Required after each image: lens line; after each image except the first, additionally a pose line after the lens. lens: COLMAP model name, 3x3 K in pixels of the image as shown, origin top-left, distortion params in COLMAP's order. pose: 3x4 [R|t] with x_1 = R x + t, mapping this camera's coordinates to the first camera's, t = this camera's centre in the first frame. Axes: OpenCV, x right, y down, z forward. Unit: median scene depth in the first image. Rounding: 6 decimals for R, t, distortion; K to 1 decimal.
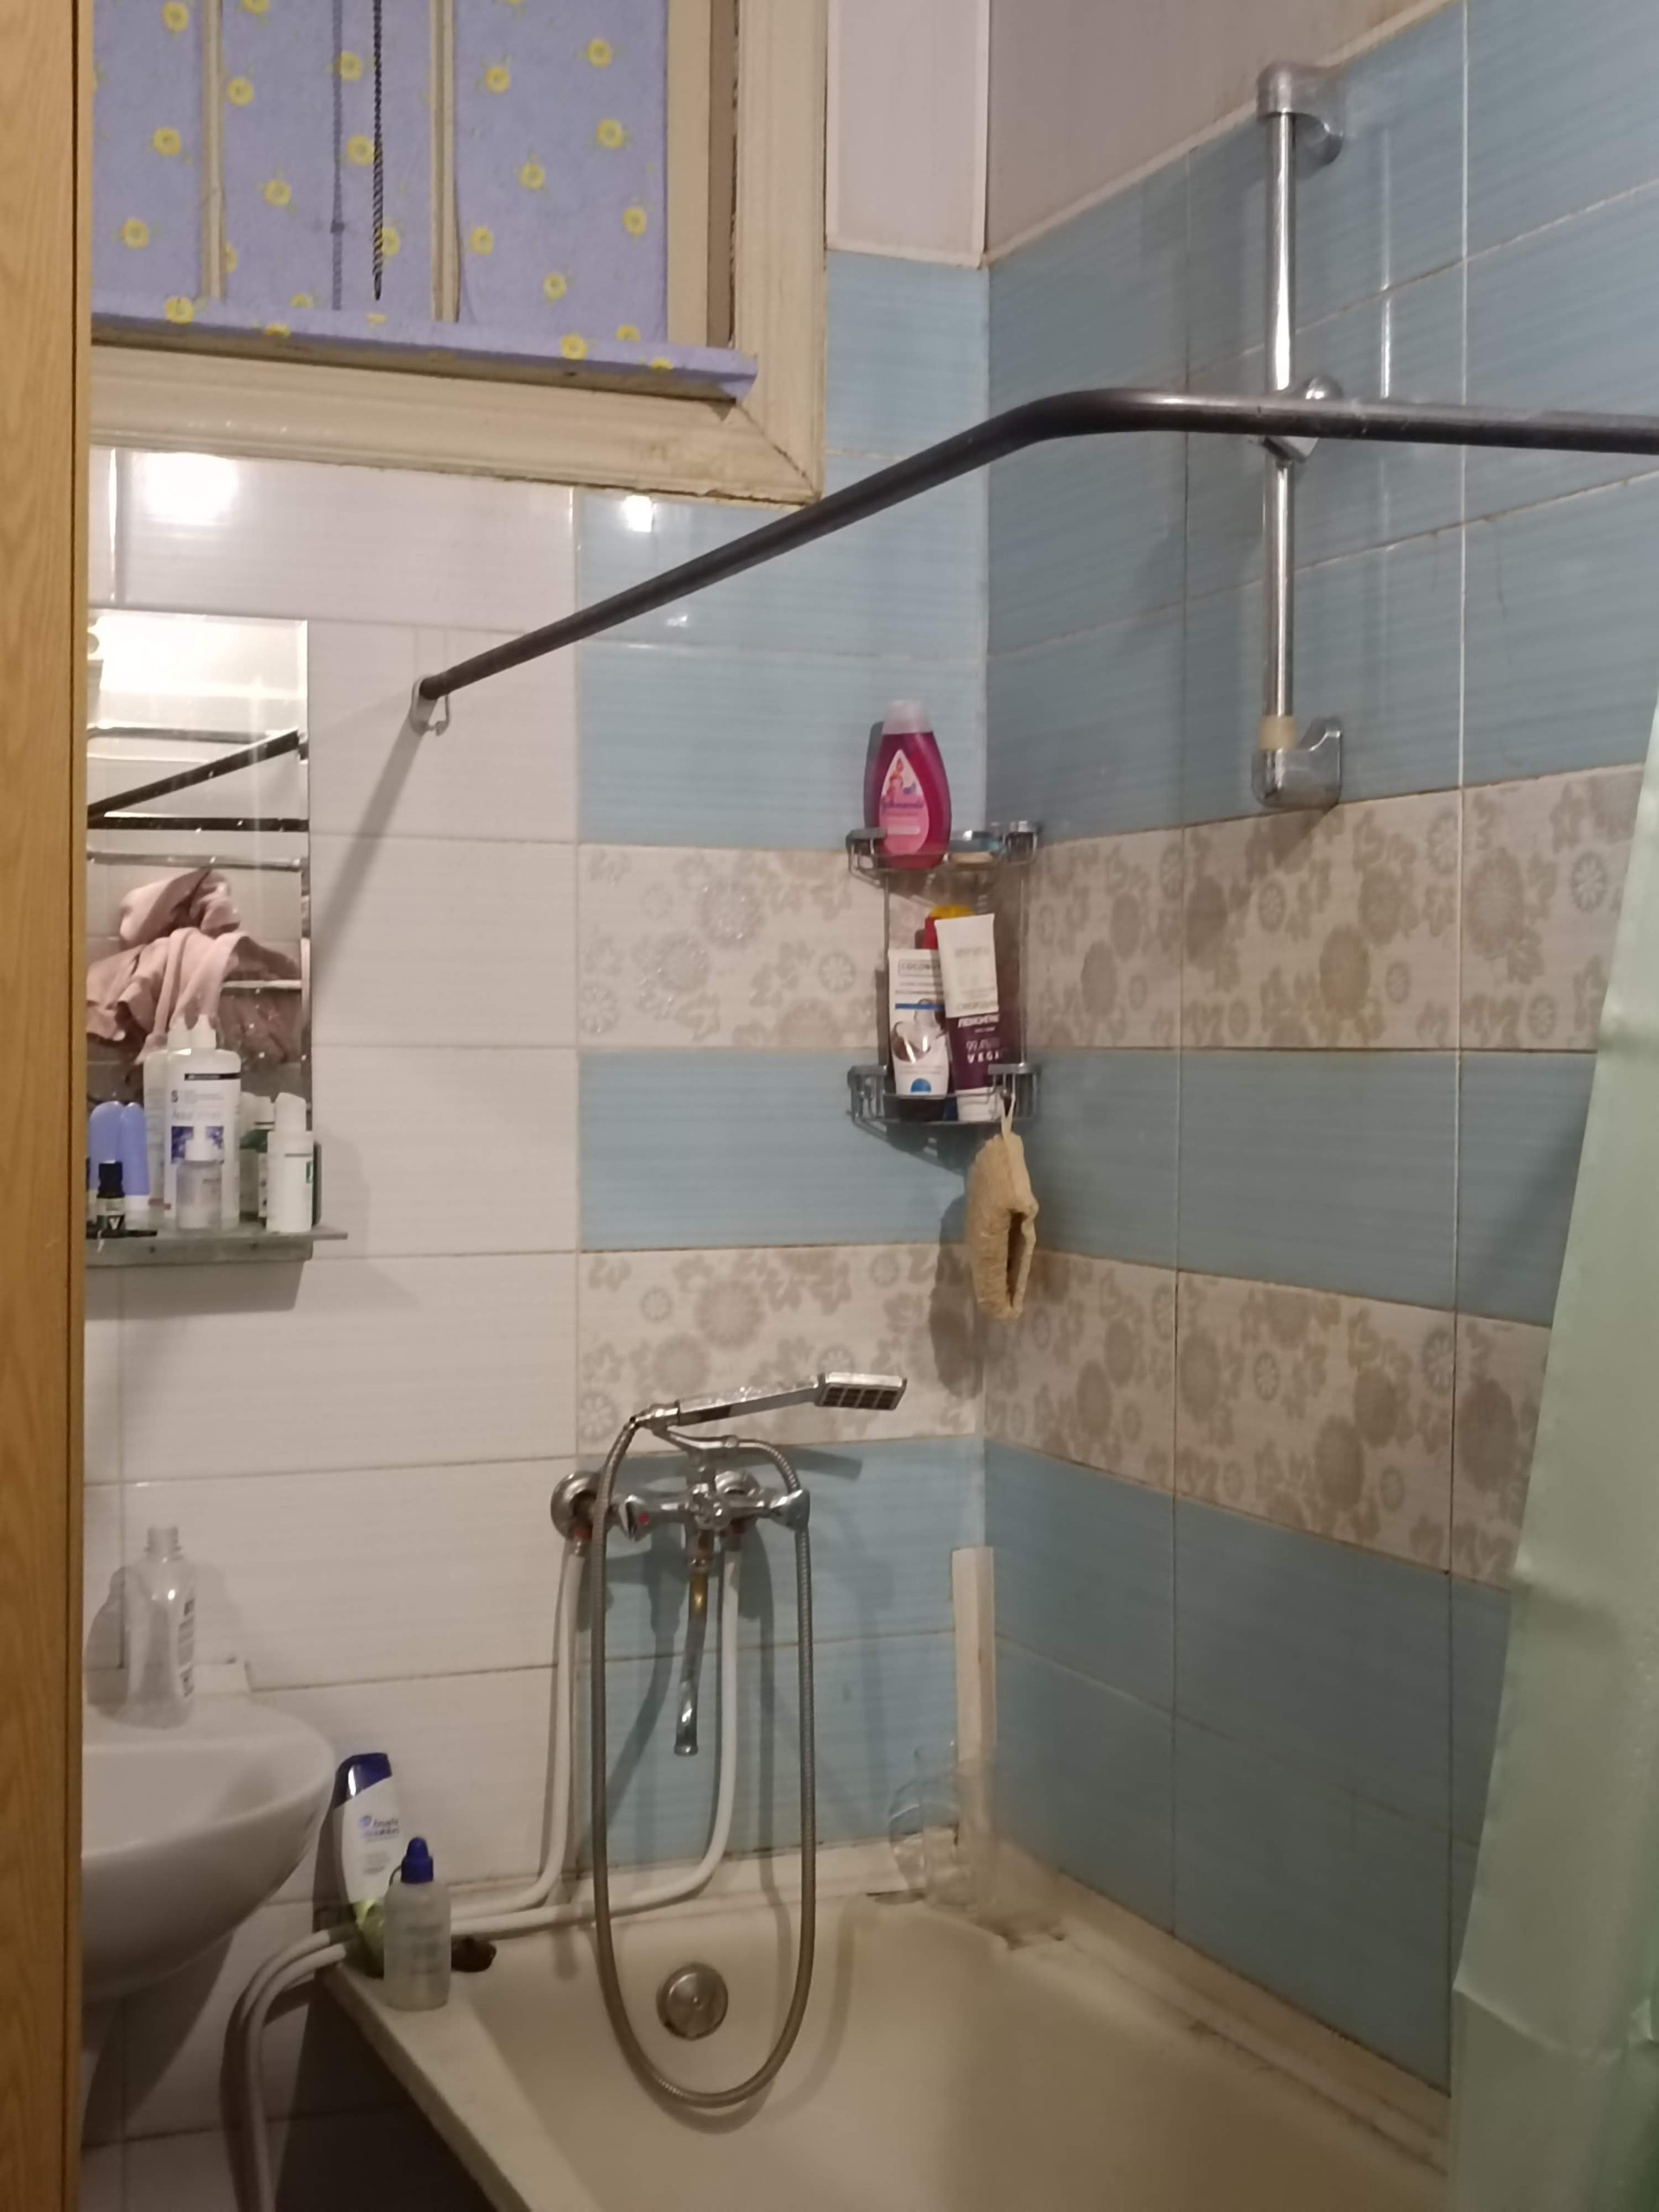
lens RADIAL K [[3035.5, 0, 835.5], [0, 3035.5, 1101.5], [0, 0, 1]] dist [0.024778, 0.000000]
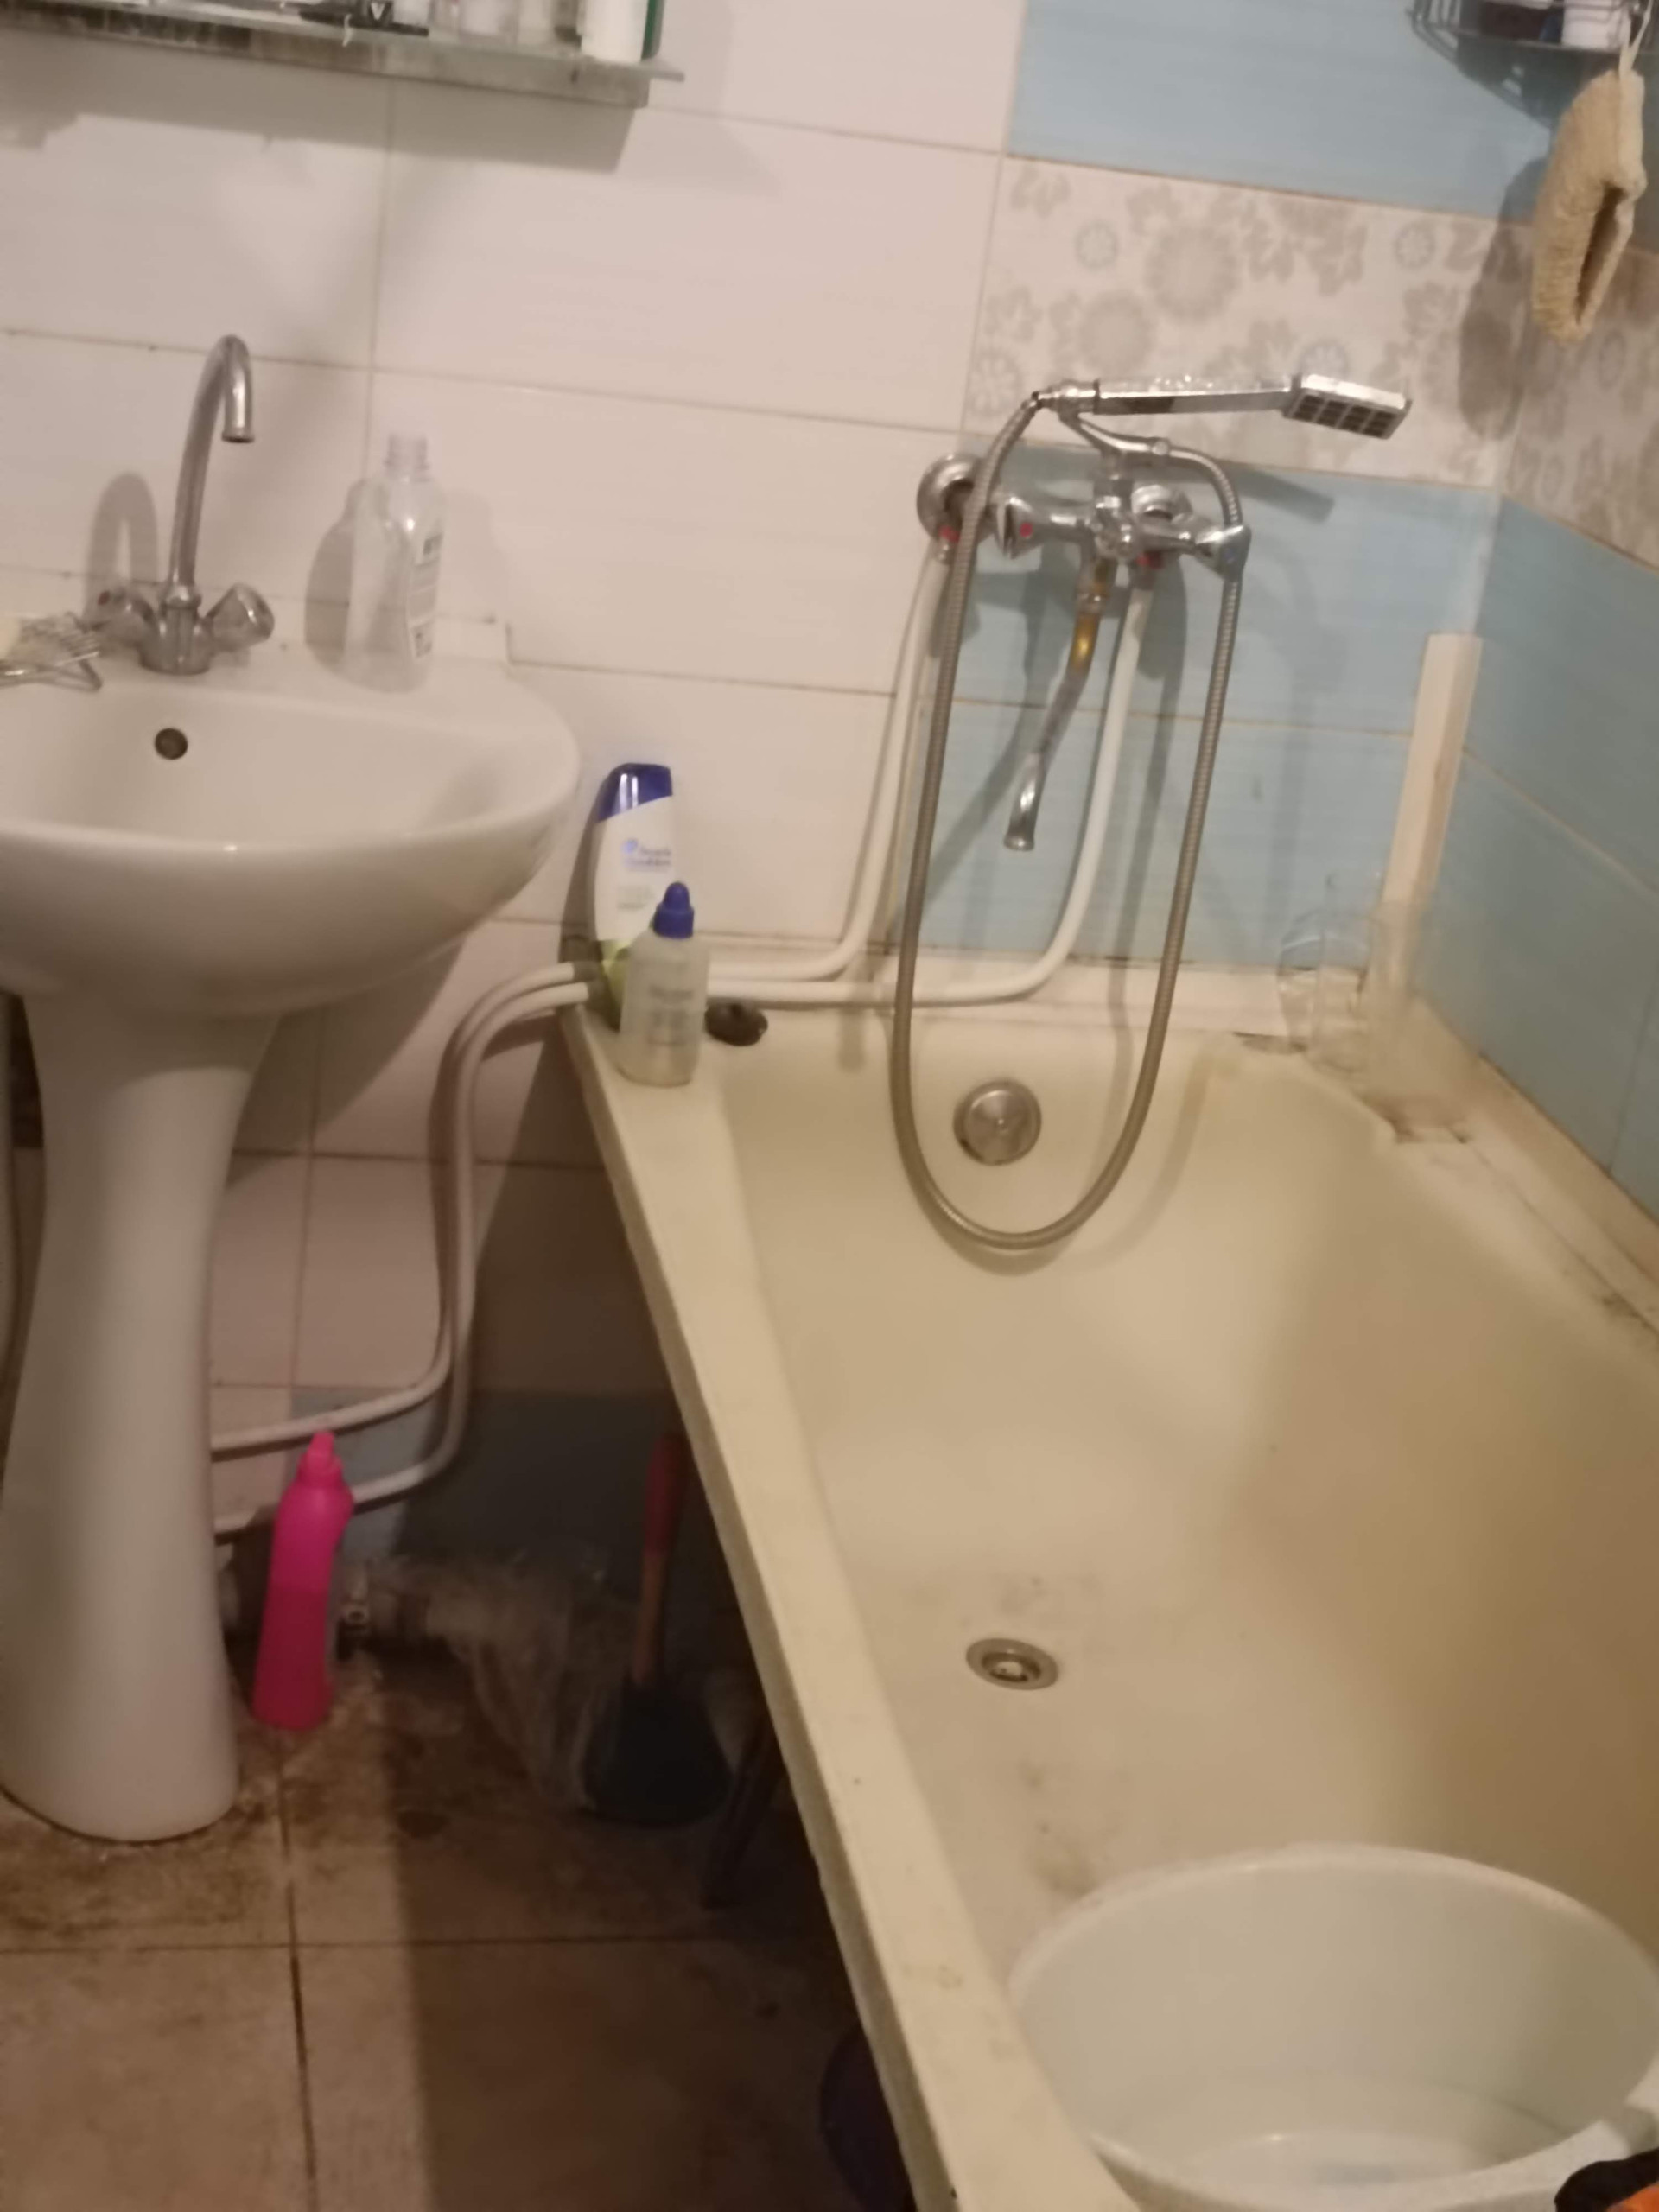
lens RADIAL K [[3035.5, 0, 819.2], [0, 3035.5, 1094.8], [0, 0, 1]] dist [0.024778, 0.000000]
pose [[0.972872, 0.190261, -0.131608, 0.012656], [-0.137543, 0.933115, 0.332232, 0.023221], [0.186016, -0.305117, 0.933971, 0.229753]]
